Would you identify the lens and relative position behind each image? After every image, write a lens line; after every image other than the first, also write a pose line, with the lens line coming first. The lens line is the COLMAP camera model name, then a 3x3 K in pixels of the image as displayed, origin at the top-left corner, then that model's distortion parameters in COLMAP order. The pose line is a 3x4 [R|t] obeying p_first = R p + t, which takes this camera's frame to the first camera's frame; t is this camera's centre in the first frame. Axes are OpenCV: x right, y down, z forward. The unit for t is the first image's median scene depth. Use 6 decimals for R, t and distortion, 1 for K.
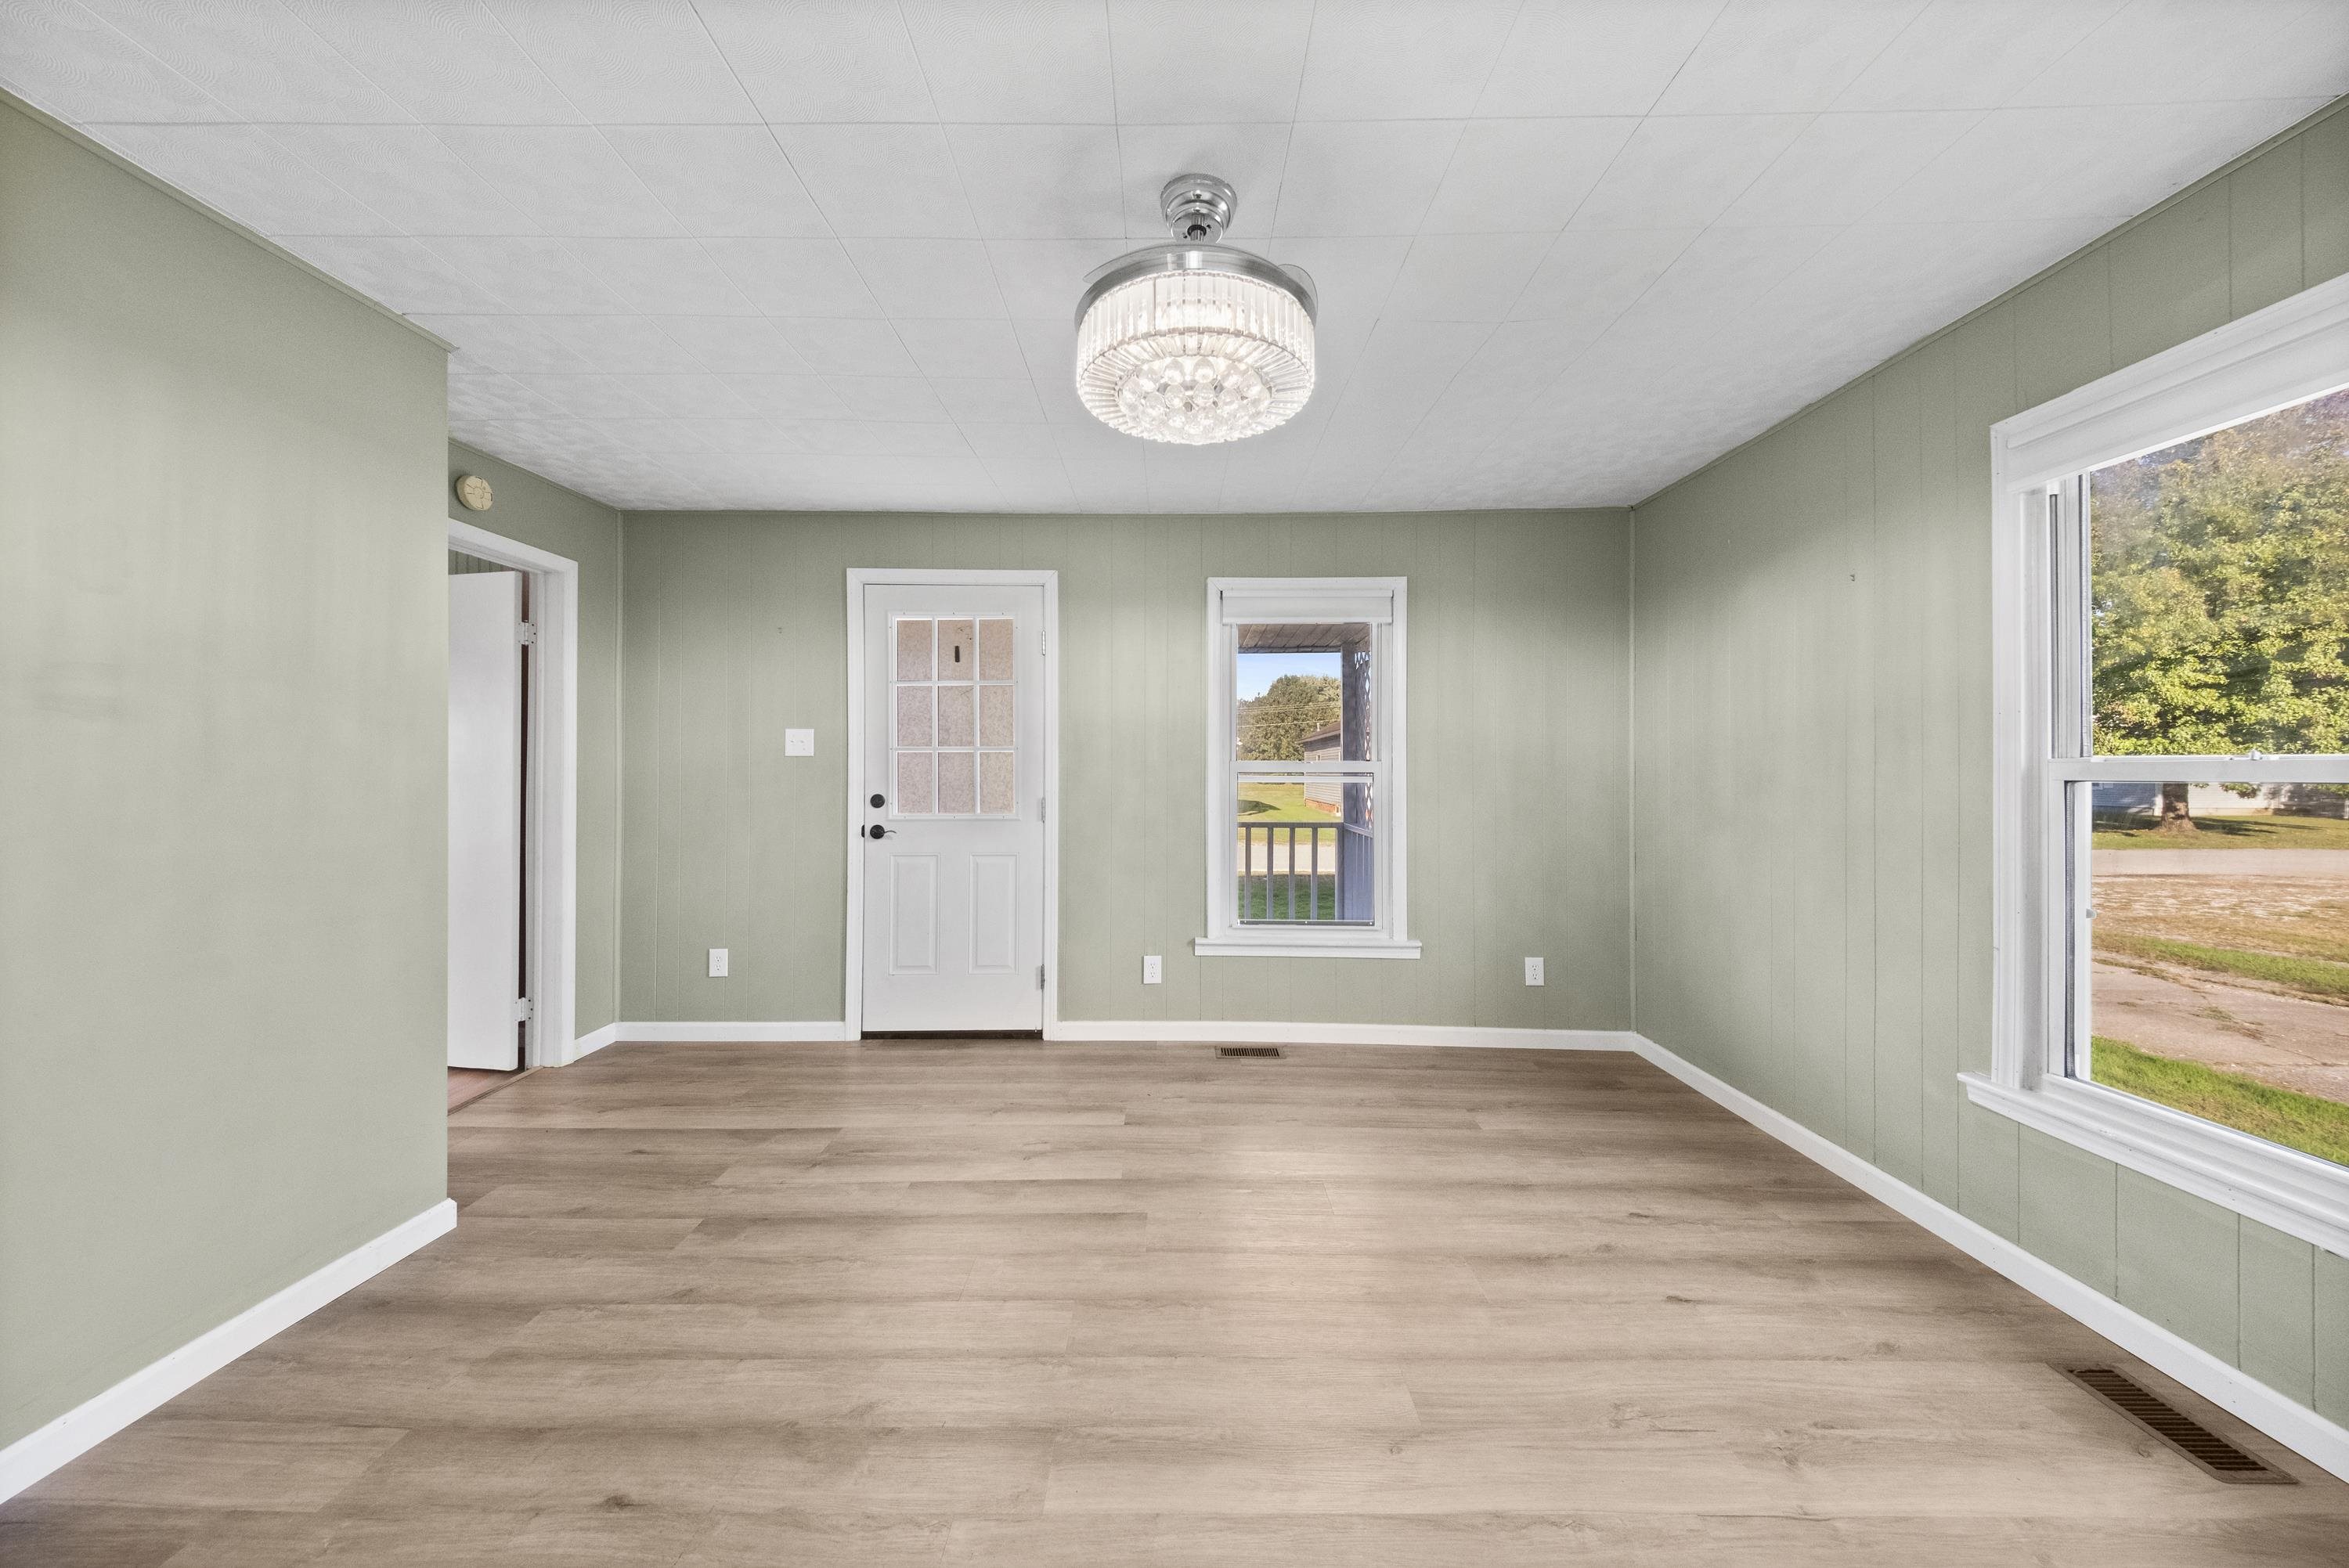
lens RADIAL K [[798.8, 0, 1167.3], [0, 798.8, 752.7], [0, 0, 1]] dist [0.049103, -0.020847]
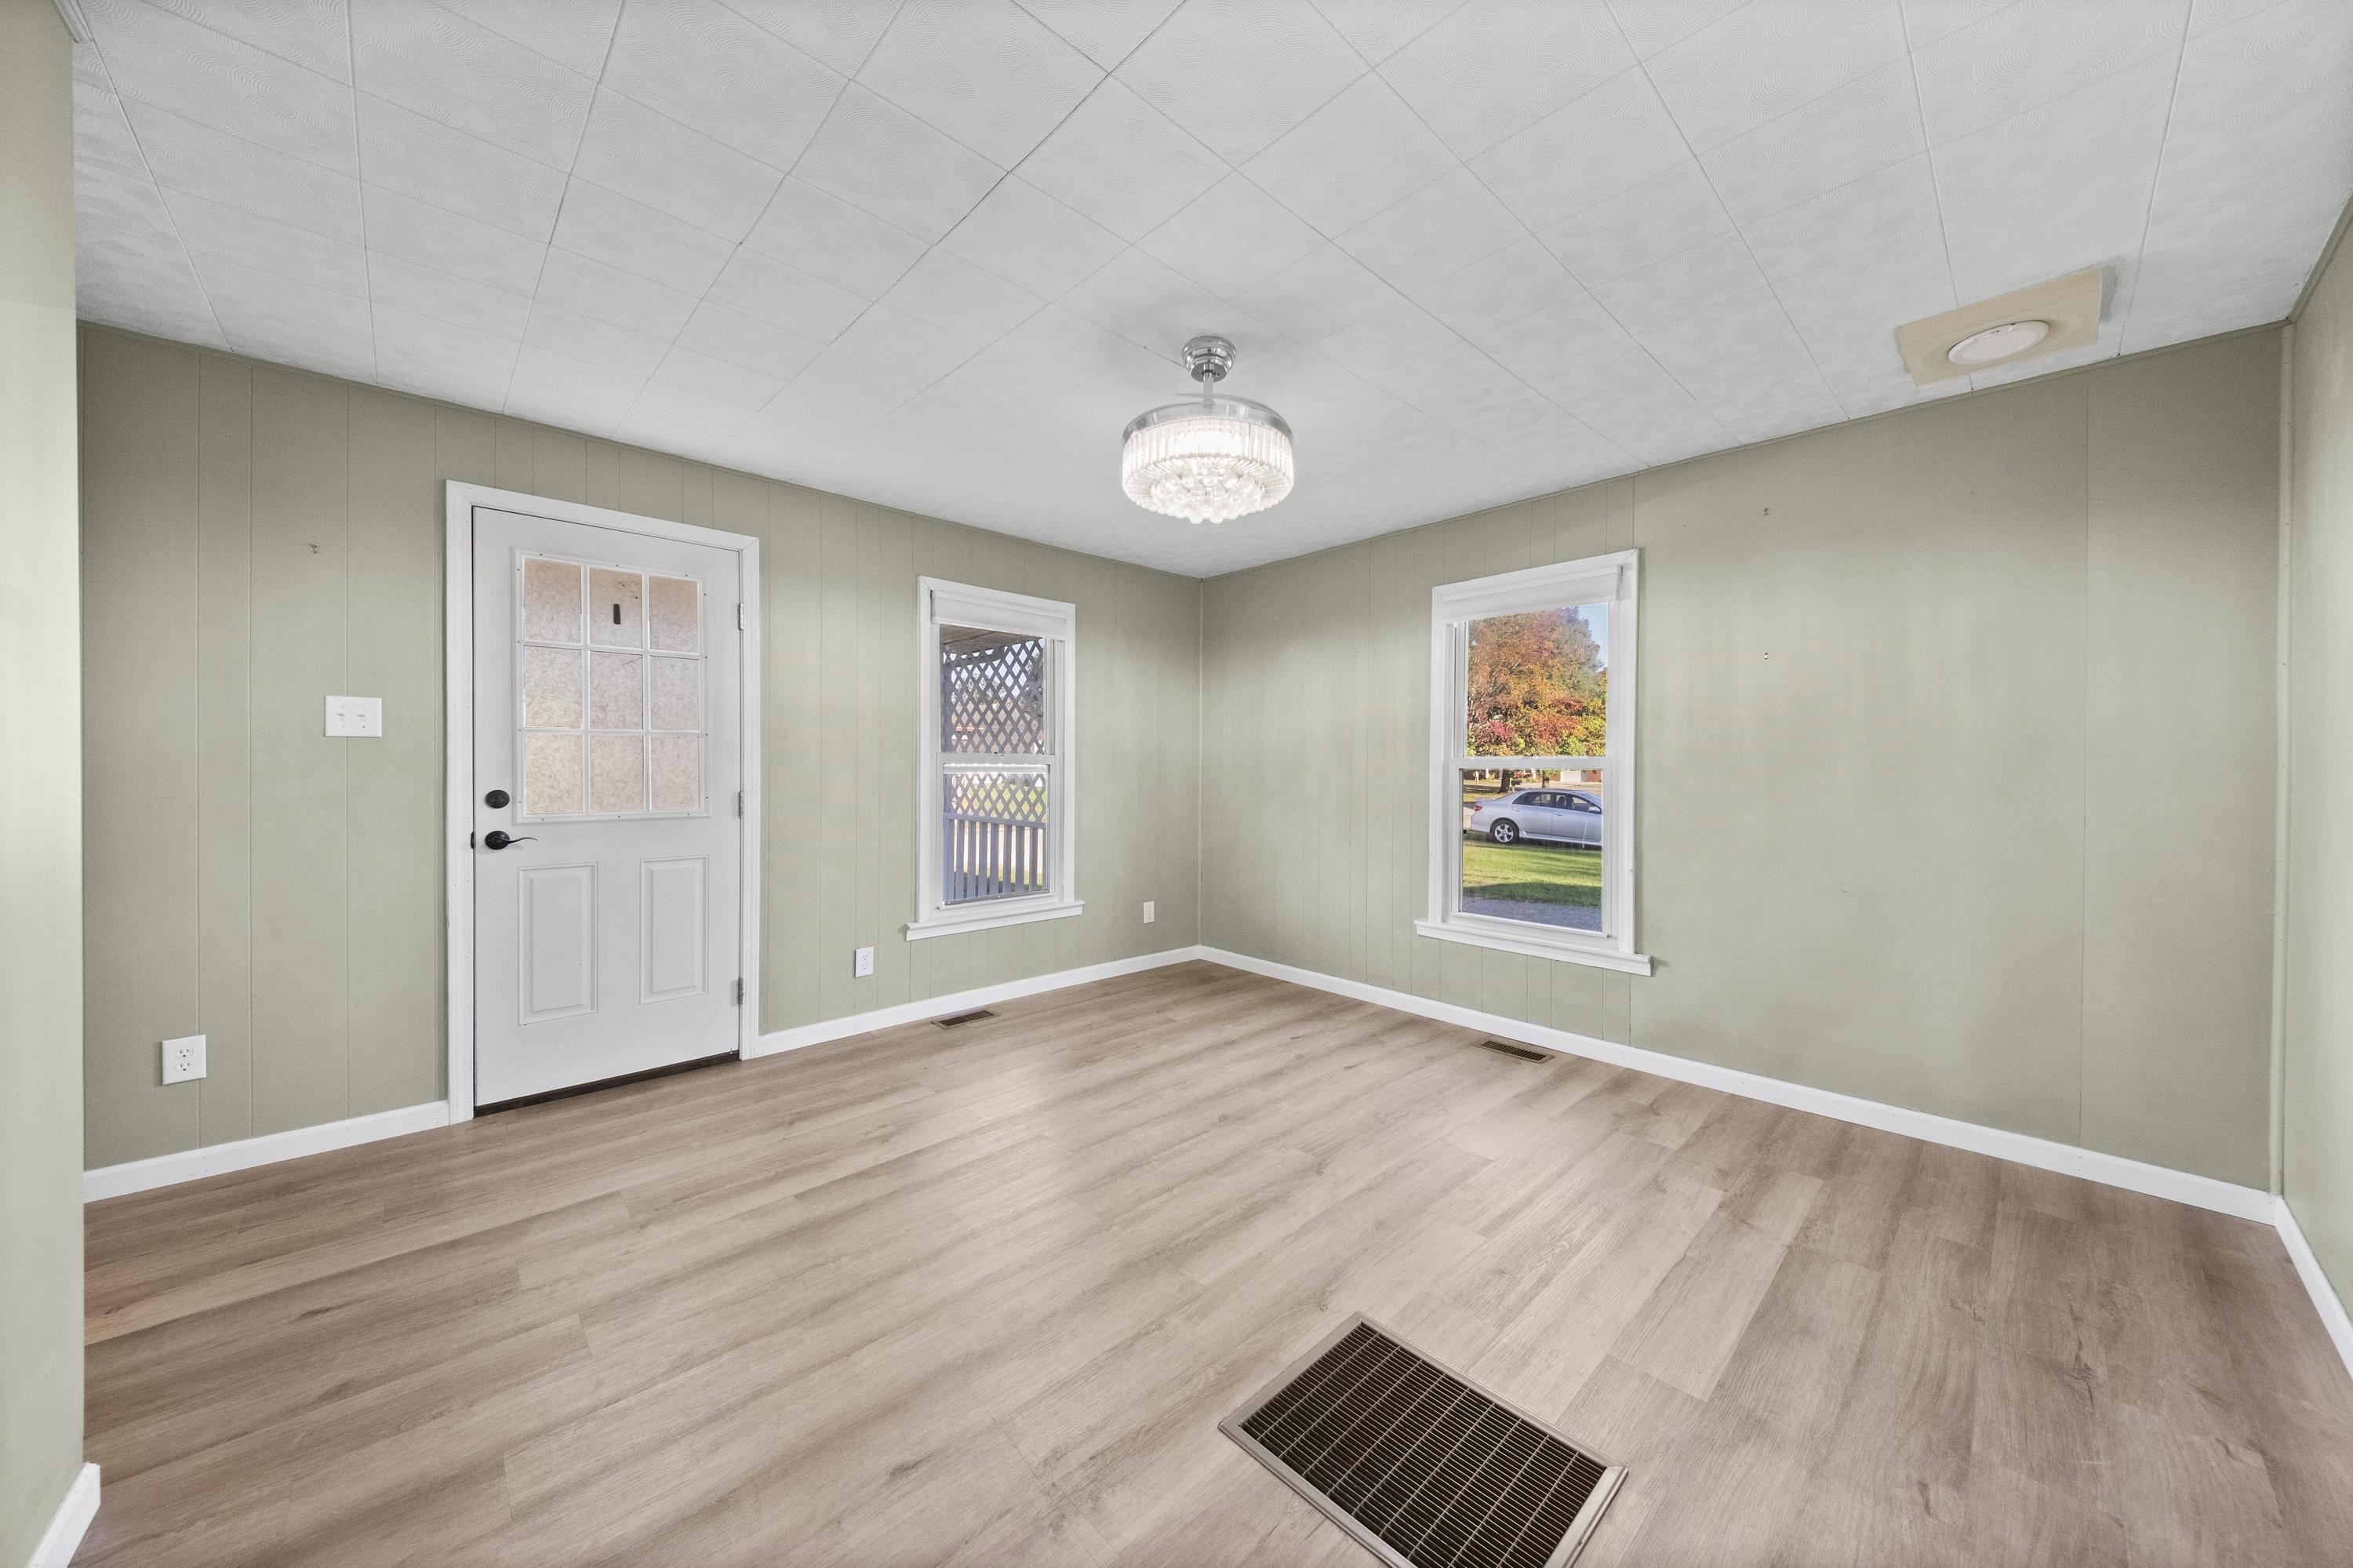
lens RADIAL K [[815.8, 0, 1177.2], [0, 815.8, 748.3], [0, 0, 1]] dist [-0.016473, -0.000236]
pose [[0.711734, 0.014293, 0.702303, -0.467125], [-0.017895, 0.999837, -0.002212, 0.003437], [-0.702221, -0.010993, 0.711875, 0.019476]]
